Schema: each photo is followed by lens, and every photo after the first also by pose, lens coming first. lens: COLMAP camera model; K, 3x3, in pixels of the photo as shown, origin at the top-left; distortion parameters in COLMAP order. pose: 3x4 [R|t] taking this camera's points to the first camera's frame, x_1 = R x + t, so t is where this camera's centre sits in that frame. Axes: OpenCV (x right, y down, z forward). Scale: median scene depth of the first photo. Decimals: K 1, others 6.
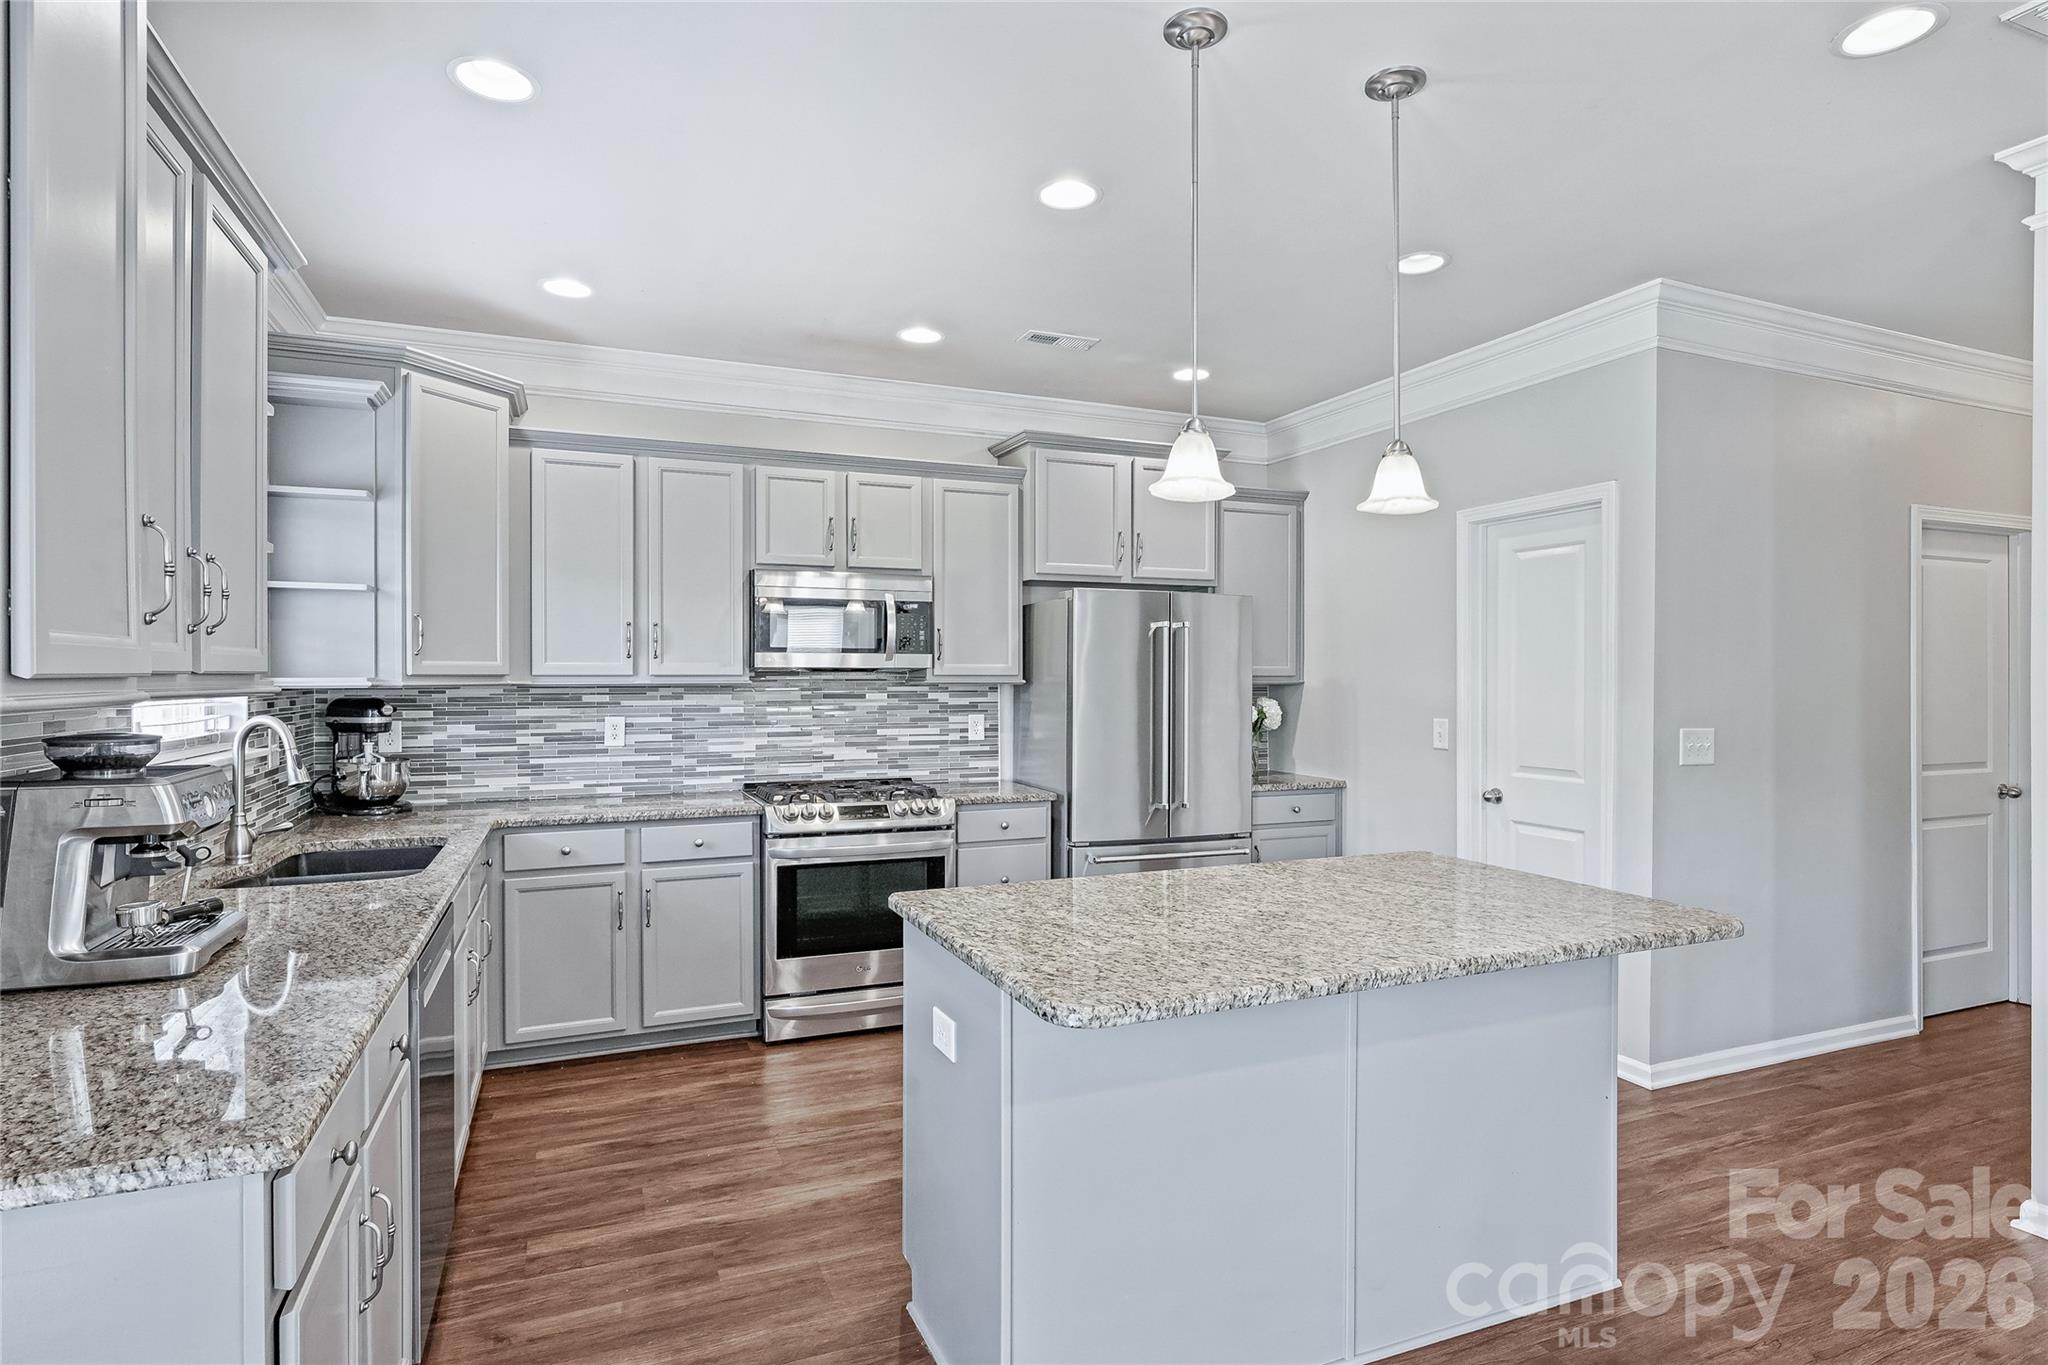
lens RADIAL K [[1075.9, 0, 1024.0], [0, 1075.9, 682.5], [0, 0, 1]] dist [0.000594, 0.000130]
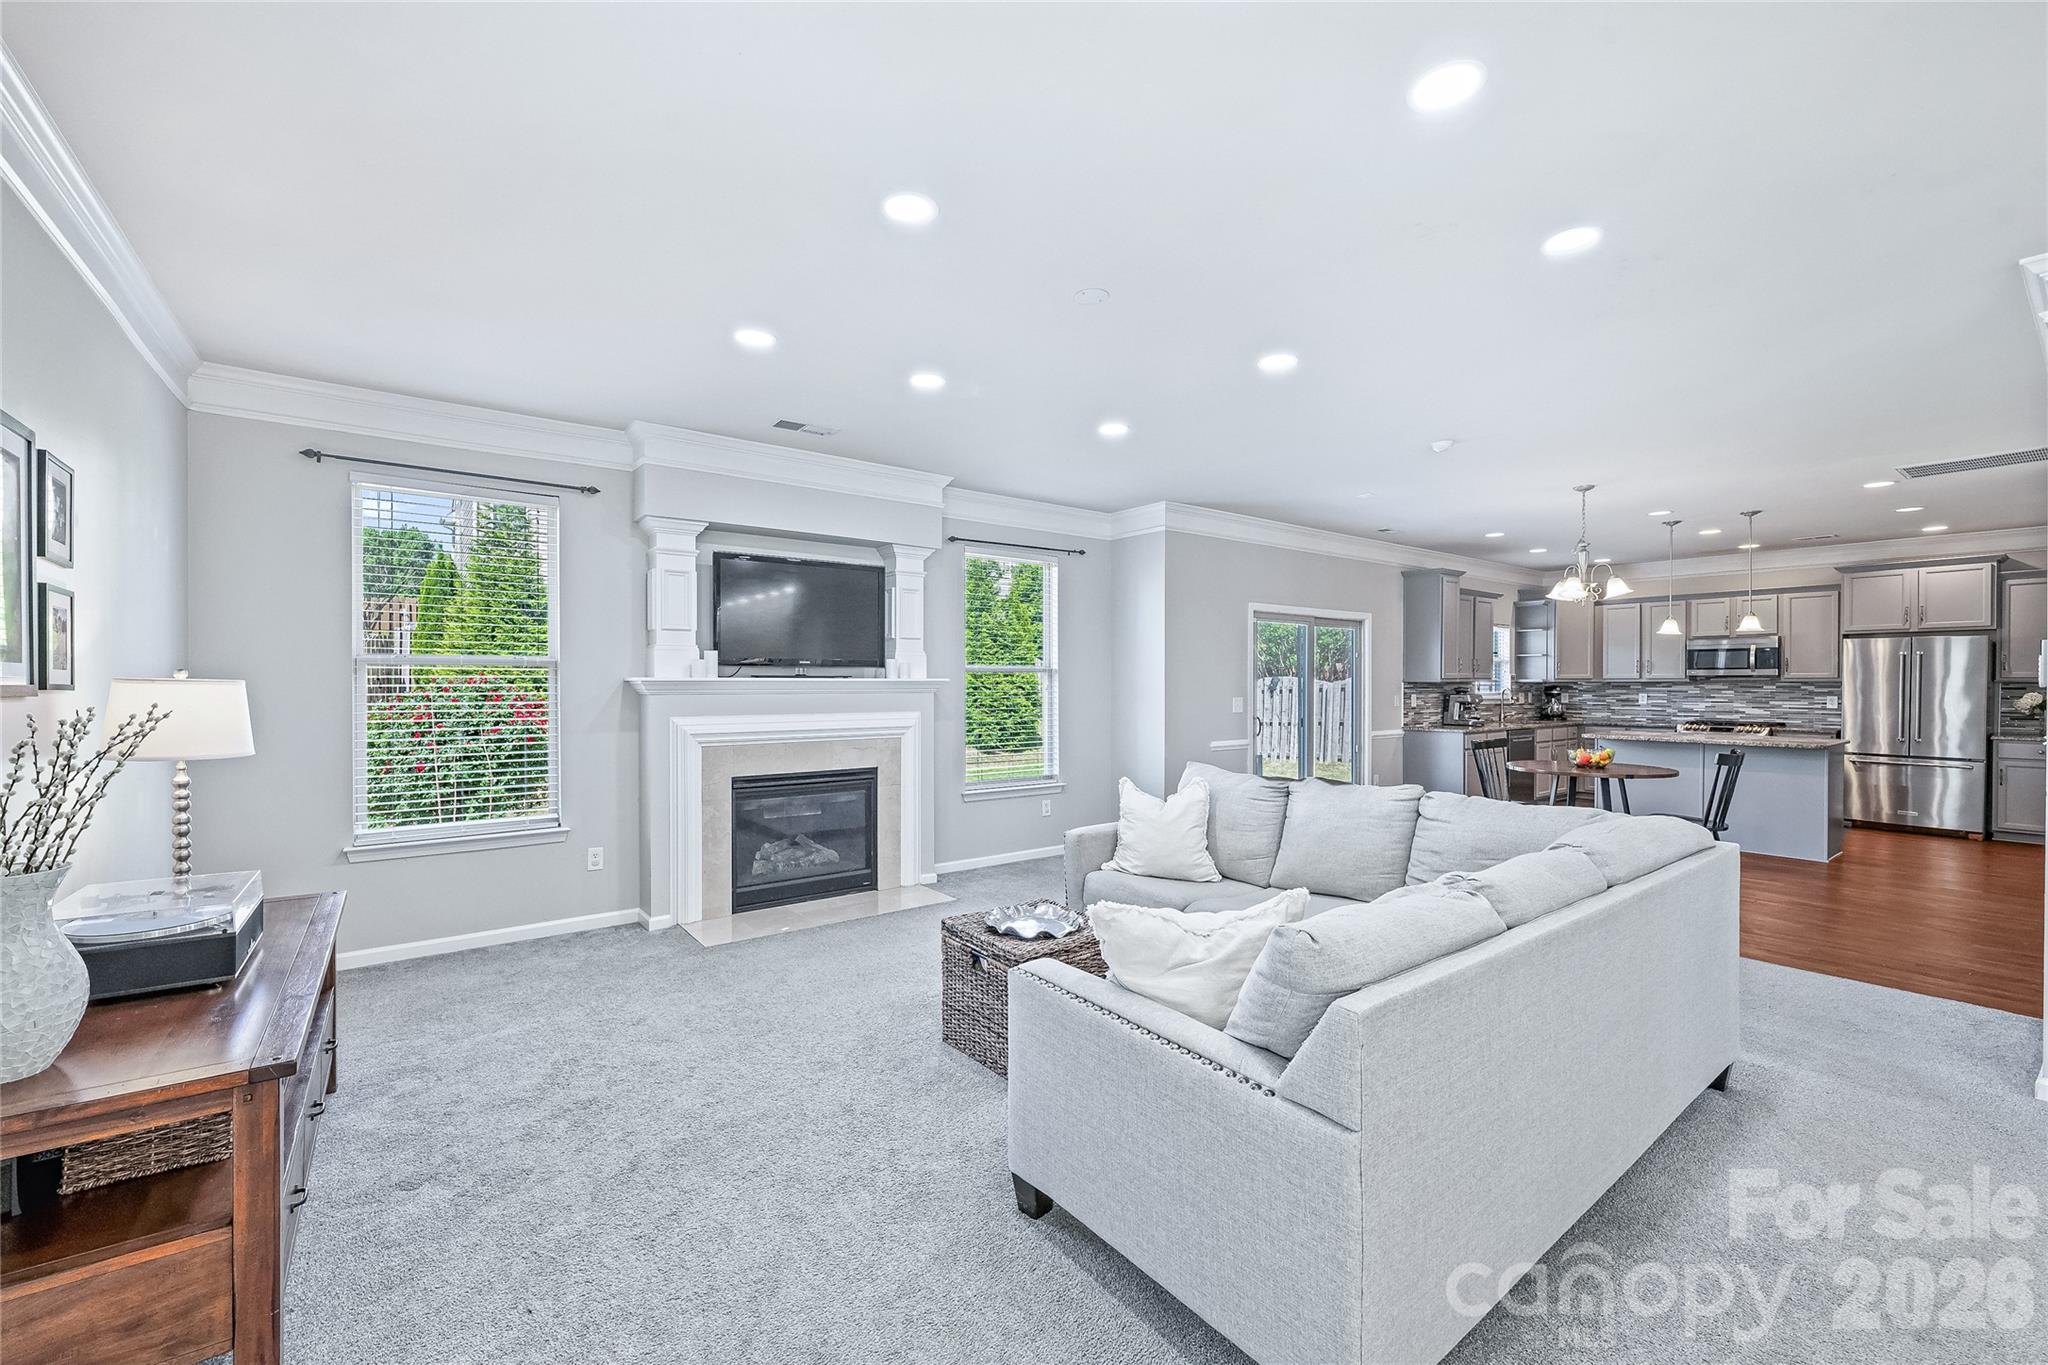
lens RADIAL K [[840.6, 0, 1026.7], [0, 840.6, 687.7], [0, 0, 1]] dist [0.003533, -0.000028]
pose [[0.252497, 0.005843, -0.967580, 1.373893], [-0.006474, 0.999970, 0.004349, 0.018173], [0.967576, 0.005166, 0.252527, -1.138624]]
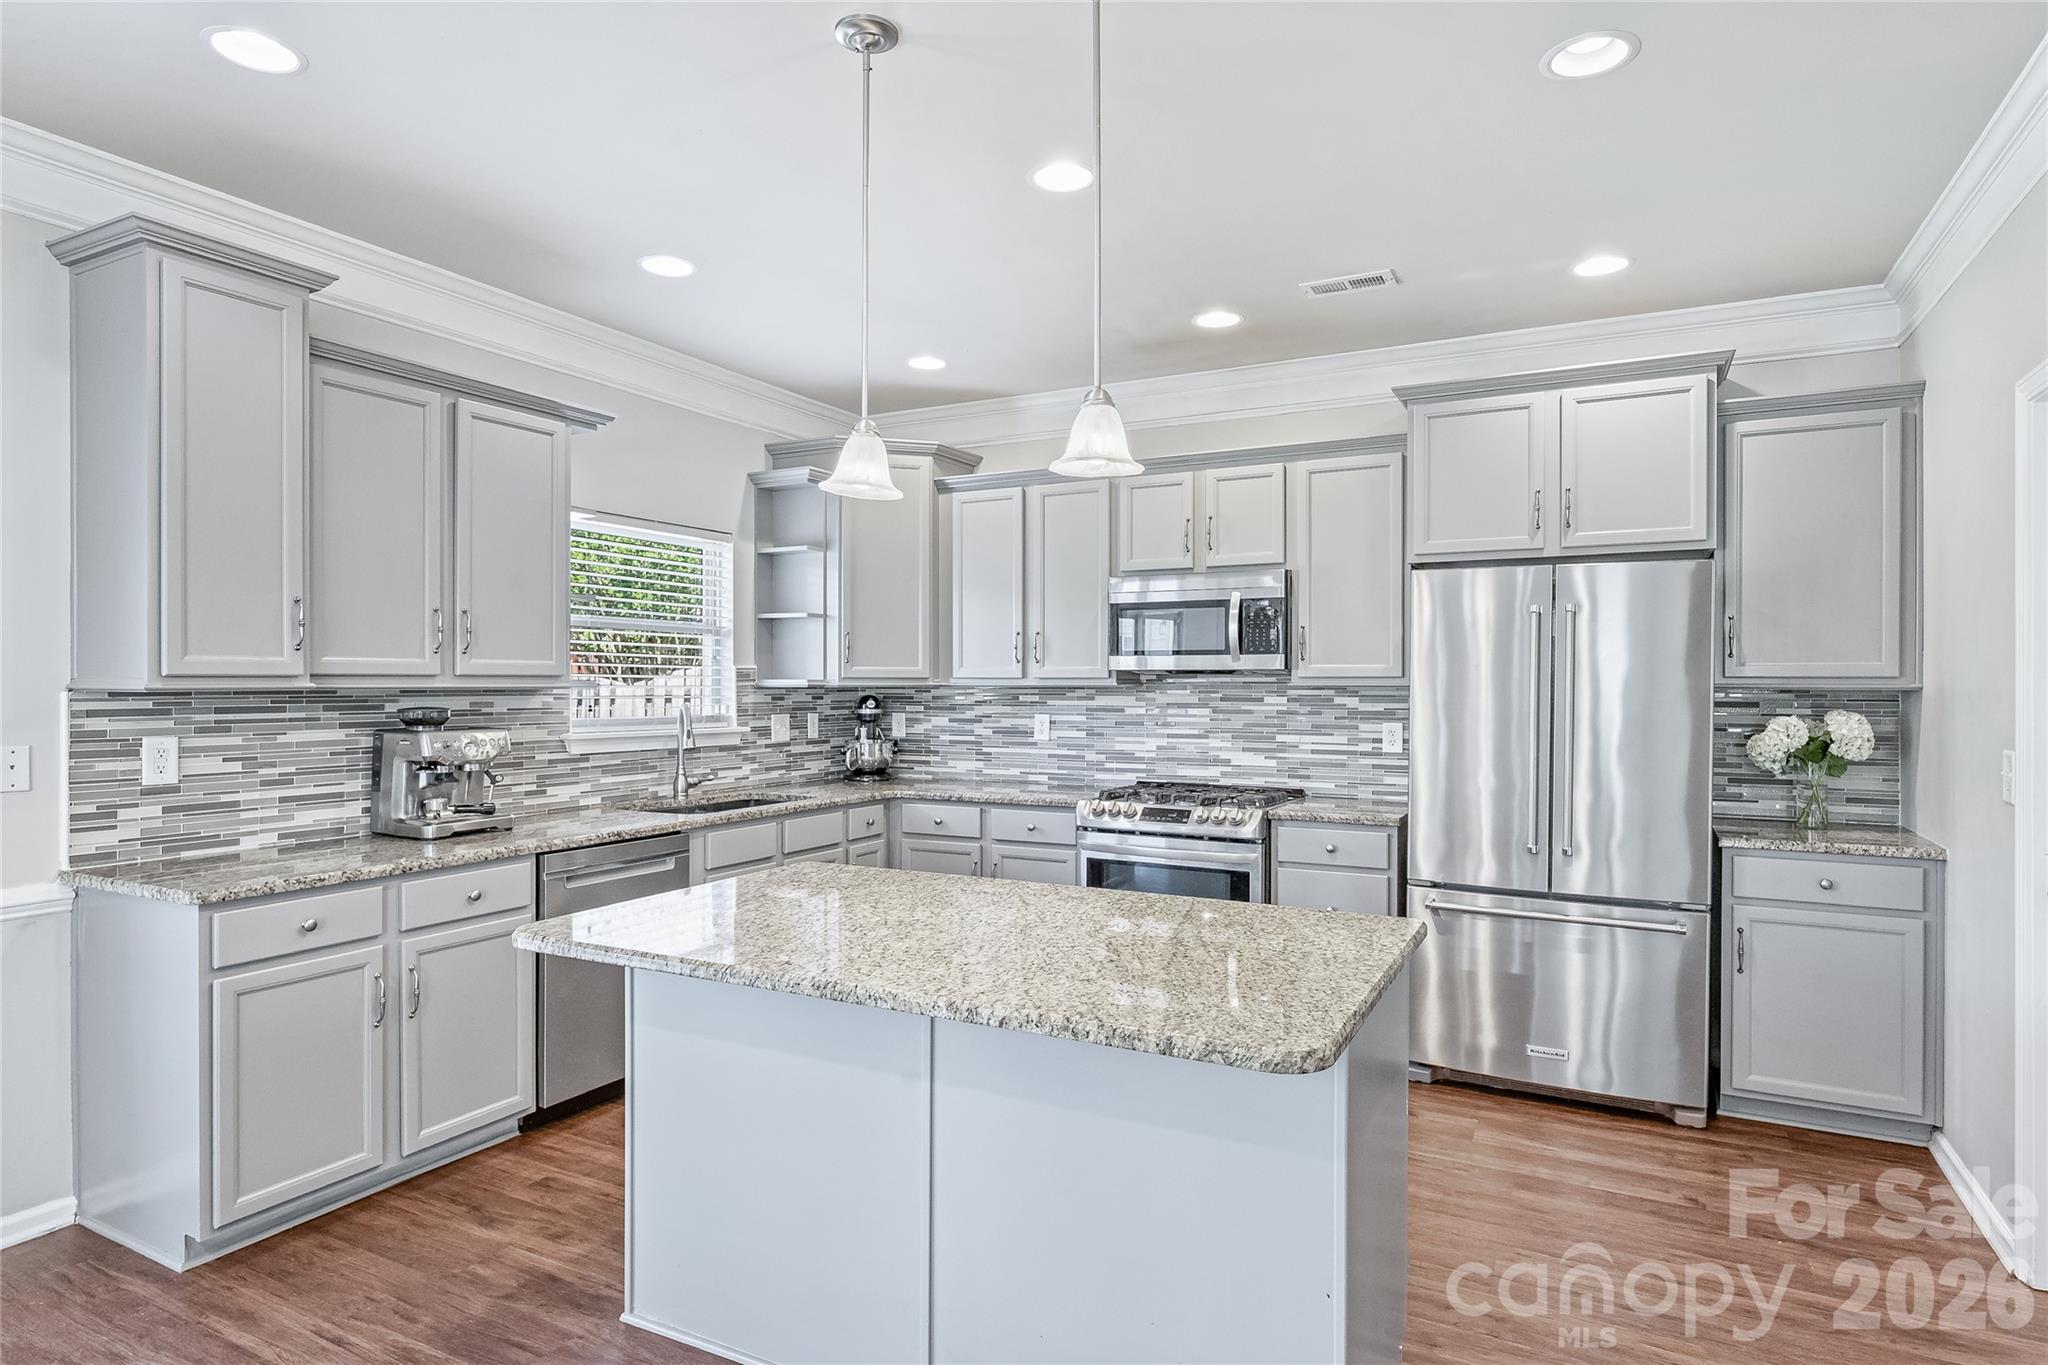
lens RADIAL K [[1133.3, 0, 1021.4], [0, 1133.3, 689.2], [0, 0, 1]] dist [0.000442, 0.001270]
pose [[0.631891, 0.005054, -0.775041, 0.553015], [-0.005534, 0.999983, 0.002009, 0.002911], [0.775038, 0.003020, 0.631908, 0.228295]]
